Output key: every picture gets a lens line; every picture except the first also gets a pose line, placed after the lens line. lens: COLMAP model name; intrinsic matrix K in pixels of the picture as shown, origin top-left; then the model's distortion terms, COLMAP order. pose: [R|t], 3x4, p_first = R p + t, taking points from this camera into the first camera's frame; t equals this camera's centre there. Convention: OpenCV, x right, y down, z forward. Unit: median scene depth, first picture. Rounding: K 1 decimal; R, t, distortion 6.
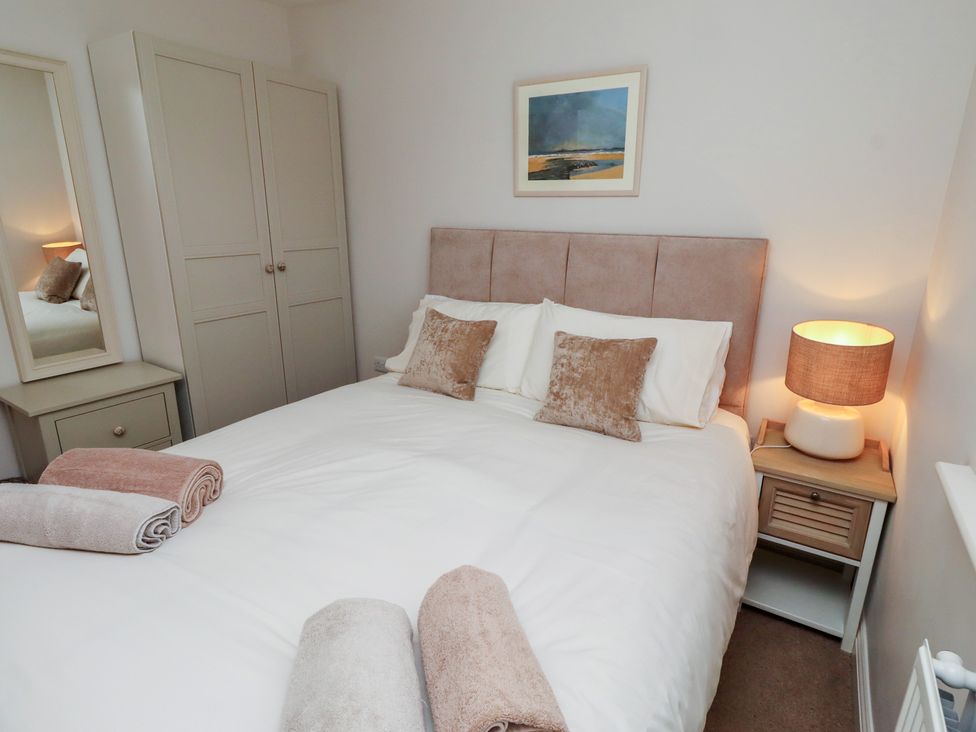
lens RADIAL K [[531.6, 0, 488.4], [0, 531.6, 363.3], [0, 0, 1]] dist [0.002668, 0.000969]
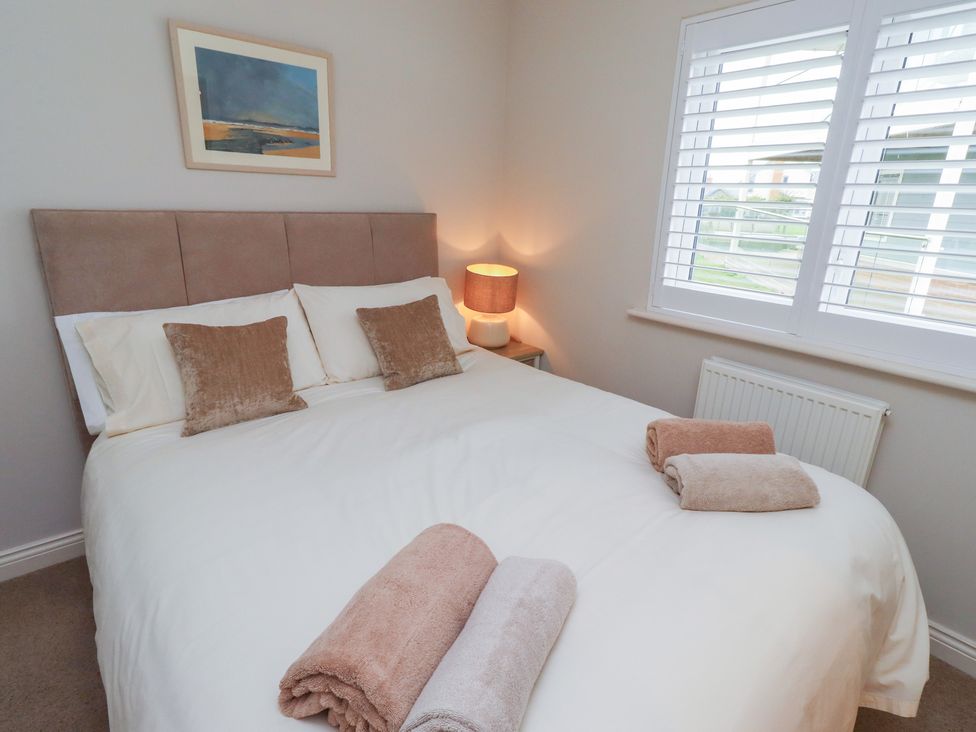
lens RADIAL K [[531.6, 0, 489.8], [0, 531.6, 363.7], [0, 0, 1]] dist [0.002668, 0.000969]
pose [[0.278443, -0.291436, 0.915169, -0.704498], [0.234585, 0.944630, 0.229445, -0.124993], [-0.931364, 0.150797, 0.331392, 0.392177]]
